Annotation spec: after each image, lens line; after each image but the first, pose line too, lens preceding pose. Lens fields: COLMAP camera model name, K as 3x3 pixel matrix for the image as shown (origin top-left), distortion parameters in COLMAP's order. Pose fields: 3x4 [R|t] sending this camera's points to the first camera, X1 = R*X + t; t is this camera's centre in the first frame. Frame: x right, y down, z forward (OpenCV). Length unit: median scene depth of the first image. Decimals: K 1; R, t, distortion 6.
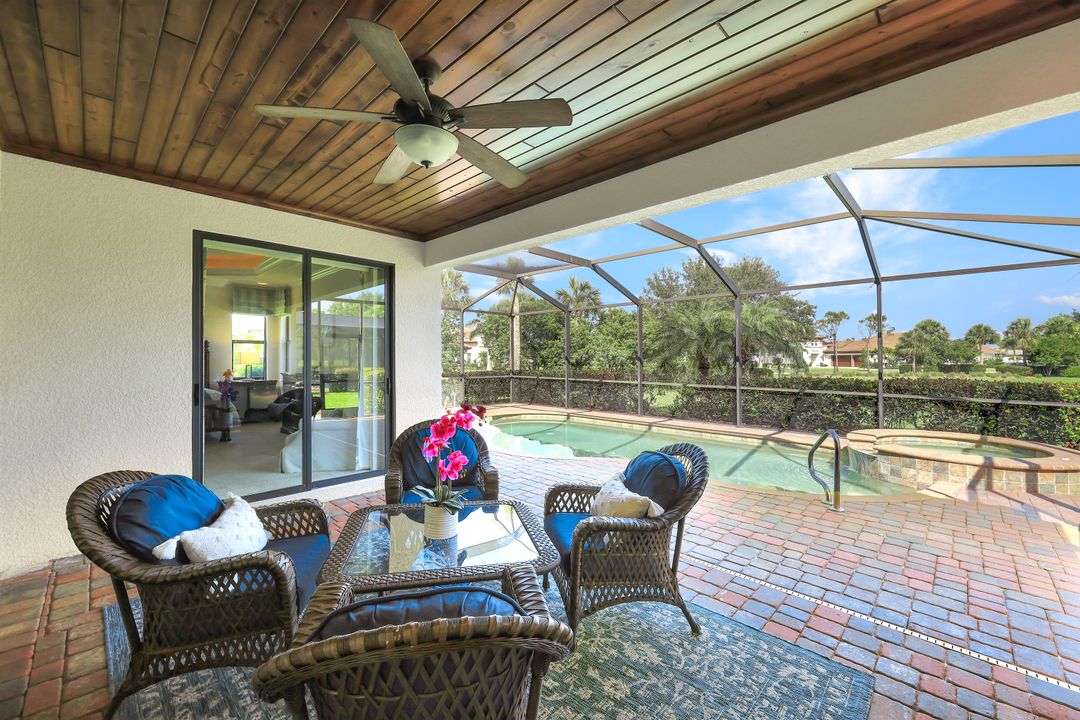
lens RADIAL K [[429.9, 0, 540.0], [0, 429.9, 360.0], [0, 0, 1]] dist [-0.000812, -0.000343]
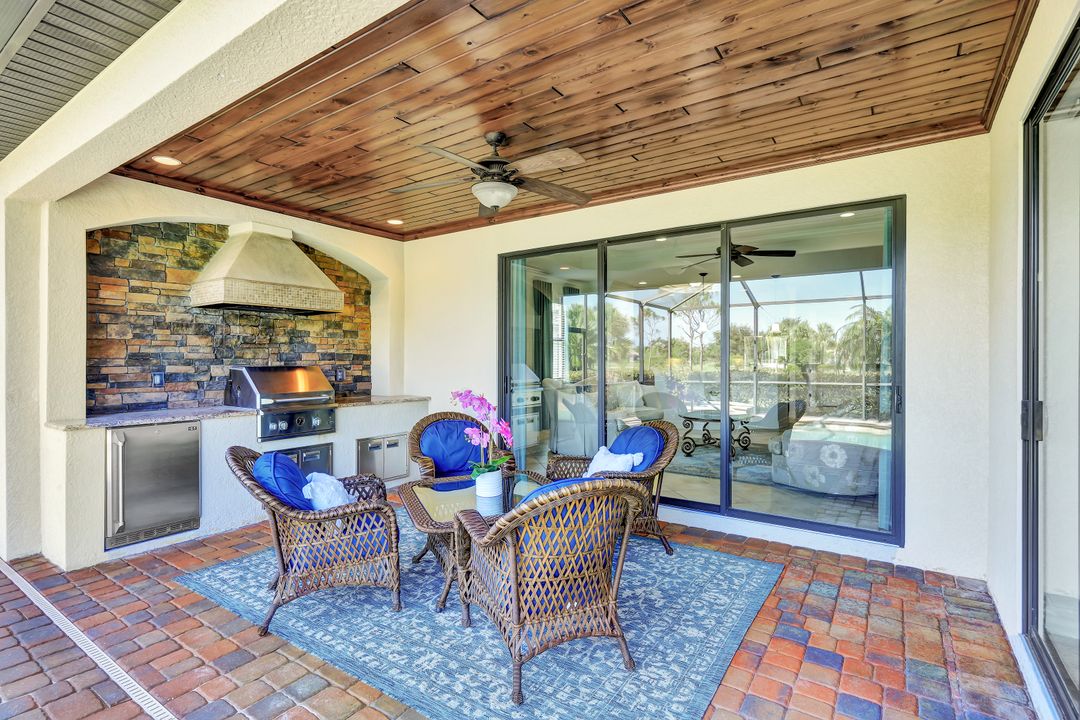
lens RADIAL K [[517.7, 0, 540.0], [0, 517.7, 360.0], [0, 0, 1]] dist [0.000901, 0.000149]
pose [[-0.984812, 0.001778, -0.173617, -0.021045], [0.000828, 0.999984, 0.005539, 0.002905], [0.173624, 0.005311, -0.984798, 0.515932]]
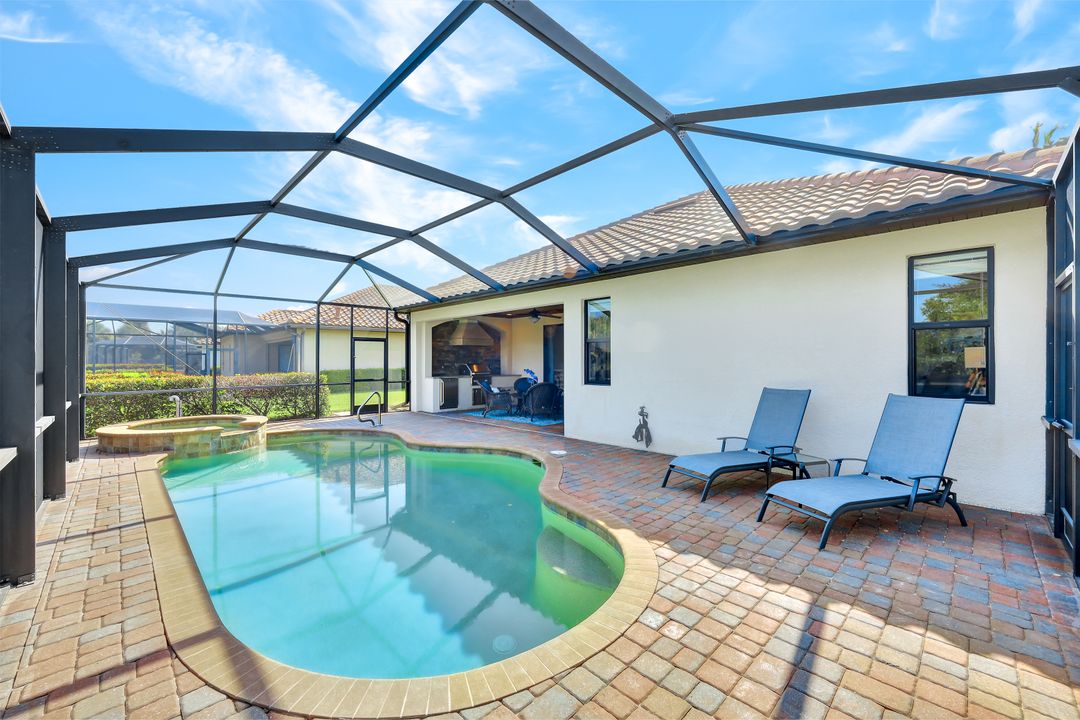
lens RADIAL K [[434.1, 0, 540.0], [0, 434.1, 360.0], [0, 0, 1]] dist [0.000801, -0.000032]
pose [[-0.999981, -0.001016, 0.006114, -0.065910], [-0.001005, 0.999998, 0.001760, -0.001892], [-0.006115, 0.001753, -0.999980, 1.247999]]
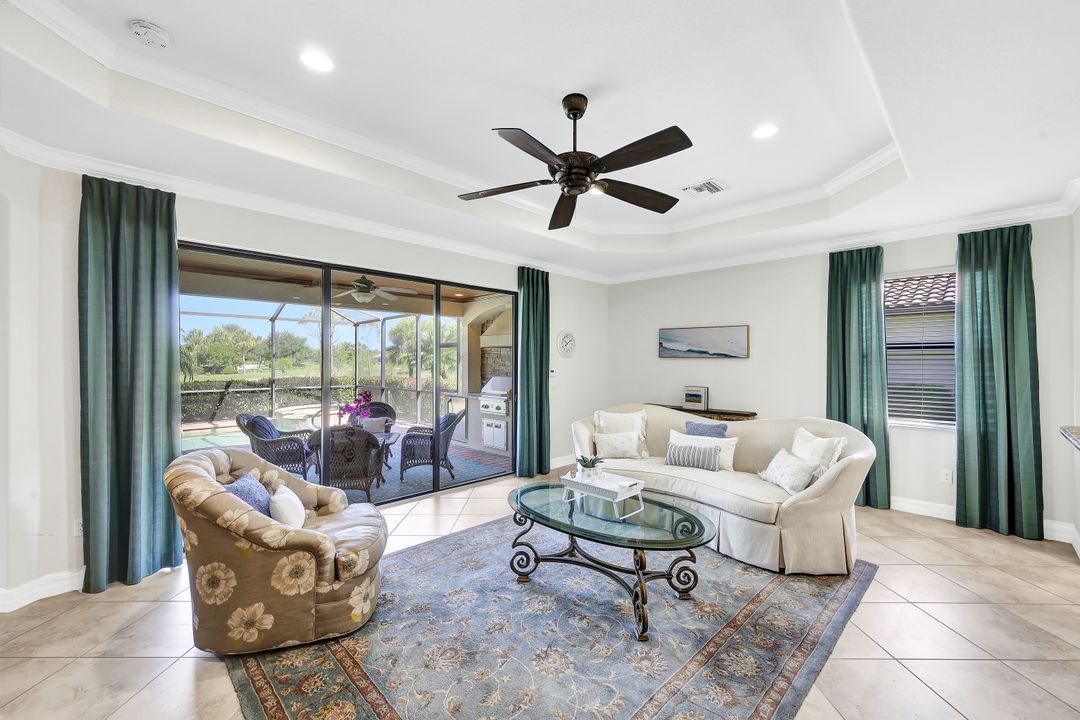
lens RADIAL K [[438.5, 0, 540.7], [0, 438.5, 357.0], [0, 0, 1]] dist [-0.001356, -0.000030]
pose [[0.012364, 0.007263, 0.999897, -0.598747], [0.001044, 0.999973, -0.007277, -0.017574], [-0.999923, 0.001134, 0.012356, -0.032553]]
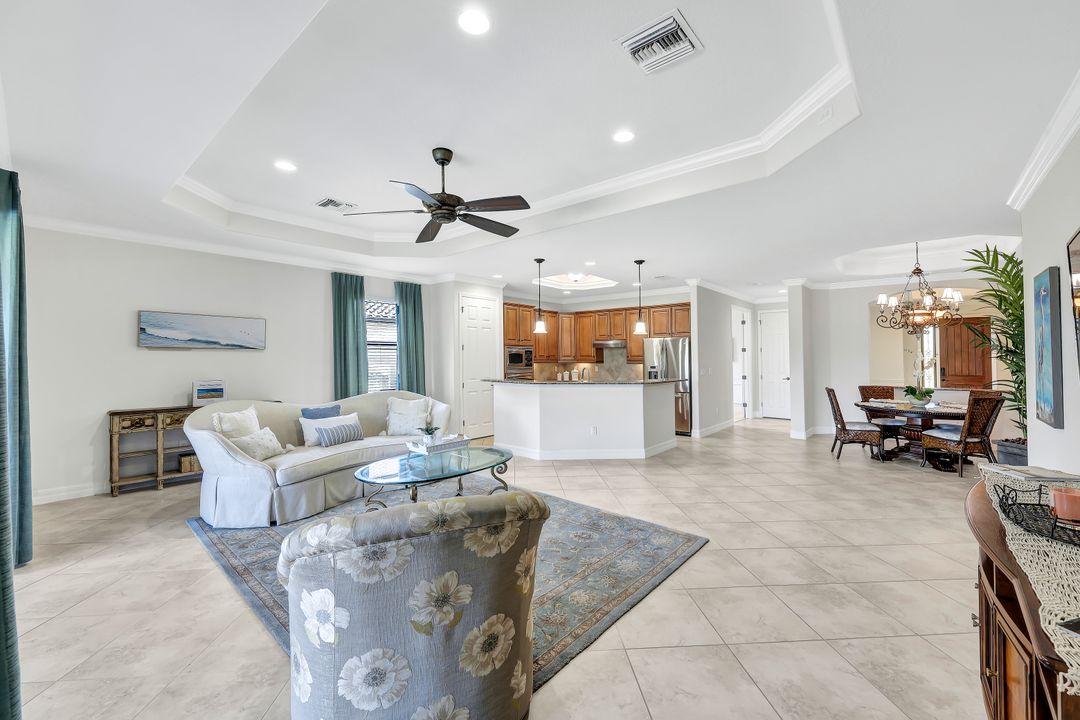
lens RADIAL K [[435.4, 0, 538.5], [0, 435.4, 352.5], [0, 0, 1]] dist [0.001513, -0.000010]
pose [[-0.998437, -0.001257, -0.055879, -0.399687], [-0.000893, 0.999978, -0.006533, -0.013316], [0.055886, -0.006473, -0.998416, 0.275134]]
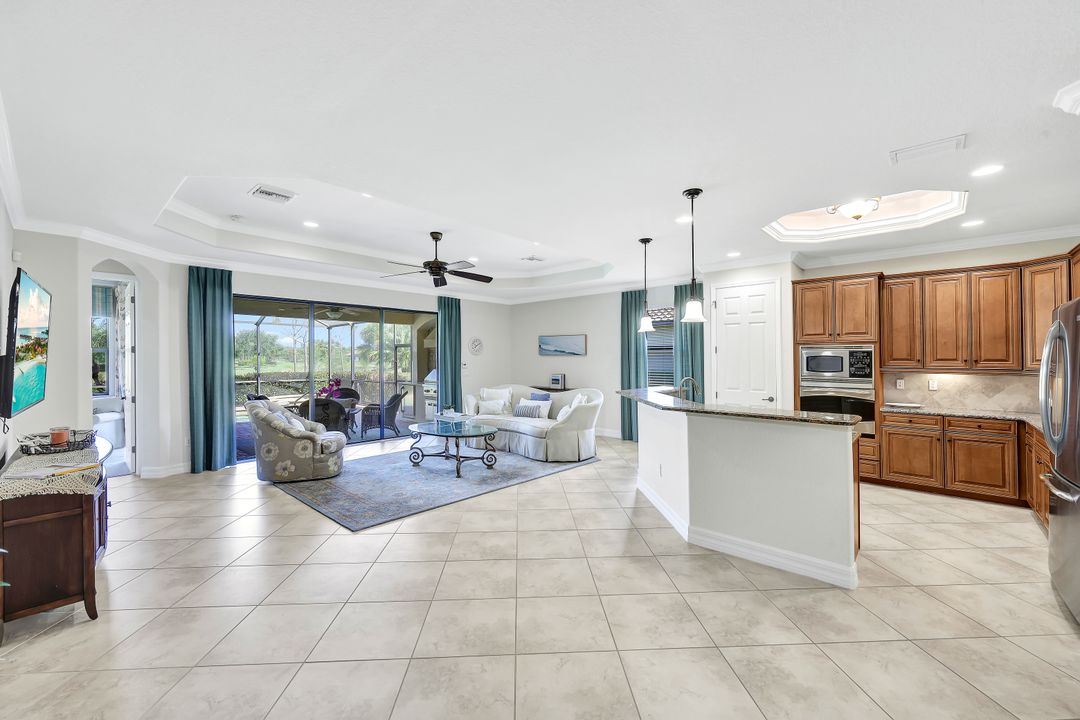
lens RADIAL K [[436.0, 0, 546.9], [0, 436.0, 355.8], [0, 0, 1]] dist [0.000130, 0.000043]
pose [[-0.052306, 0.002675, 0.998628, -0.872686], [0.004609, 0.999986, -0.002437, -0.017107], [-0.998620, 0.004475, -0.052317, -0.150543]]
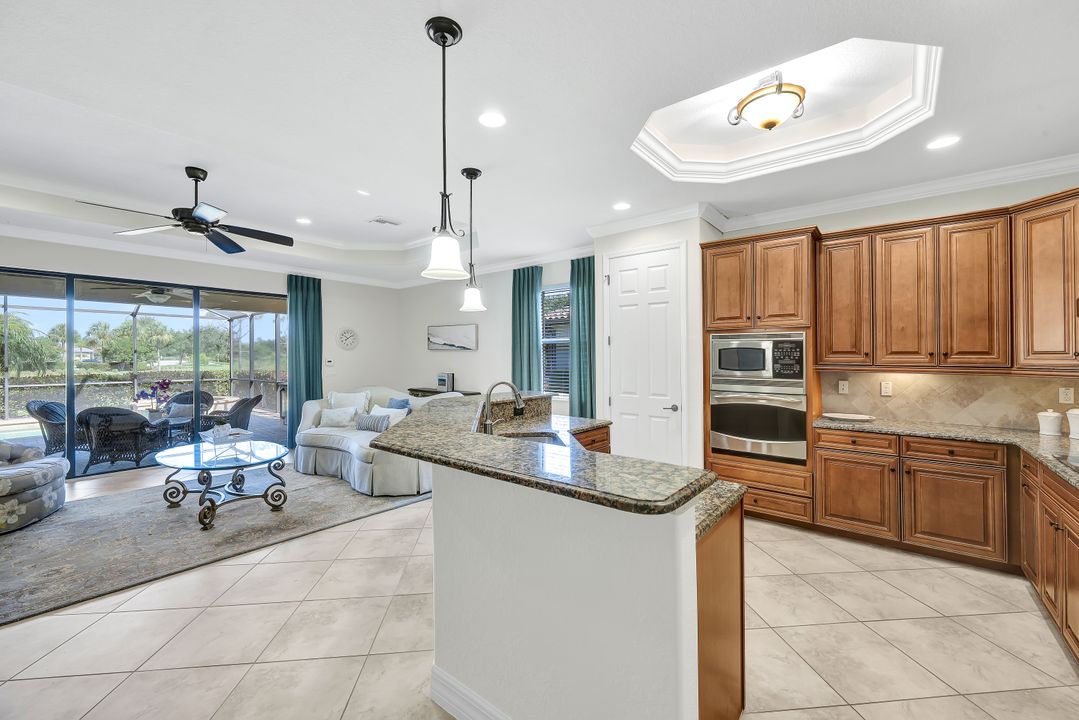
lens RADIAL K [[435.0, 0, 545.8], [0, 435.0, 355.9], [0, 0, 1]] dist [-0.002274, 0.000071]
pose [[-0.102781, -0.004297, 0.994695, -0.731667], [0.005804, 0.999971, 0.004920, -0.013093], [-0.994687, 0.006279, -0.102753, -0.294520]]
